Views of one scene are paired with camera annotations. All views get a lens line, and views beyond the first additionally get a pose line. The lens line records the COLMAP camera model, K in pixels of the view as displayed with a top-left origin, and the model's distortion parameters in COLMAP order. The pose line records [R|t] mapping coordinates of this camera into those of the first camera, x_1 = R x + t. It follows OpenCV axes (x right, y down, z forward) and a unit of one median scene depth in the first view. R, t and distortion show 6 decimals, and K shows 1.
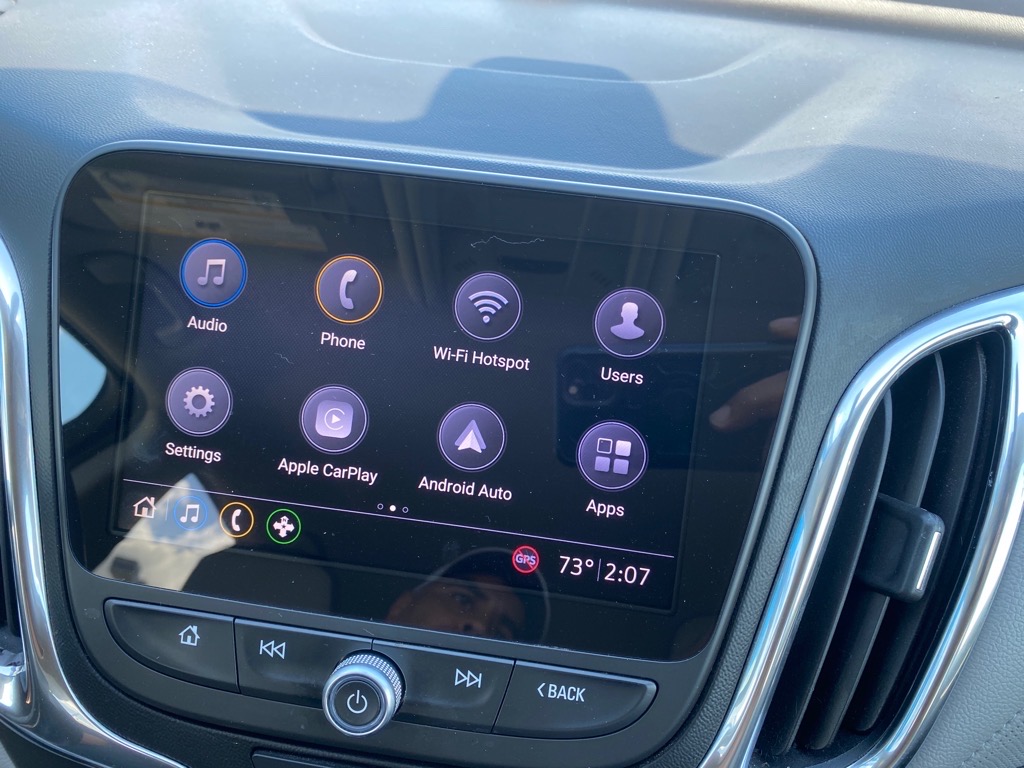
lens RADIAL K [[778.7, 0, 512.0], [0, 778.7, 384.0], [0, 0, 1]] dist [-0.036648, 0.043779]
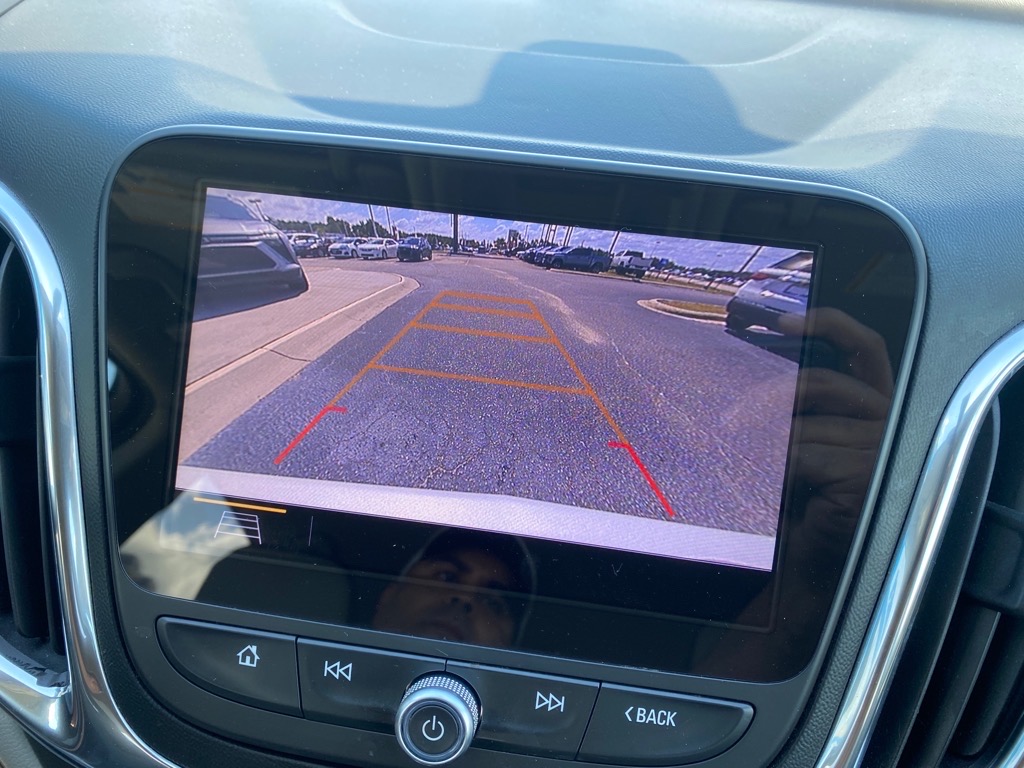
lens RADIAL K [[778.7, 0, 512.0], [0, 778.7, 384.0], [0, 0, 1]] dist [-0.036648, 0.043779]
pose [[0.999982, -0.003862, -0.004538, -0.092474], [0.003884, 0.999981, 0.004779, -0.005991], [0.004520, -0.004796, 0.999978, 0.068563]]
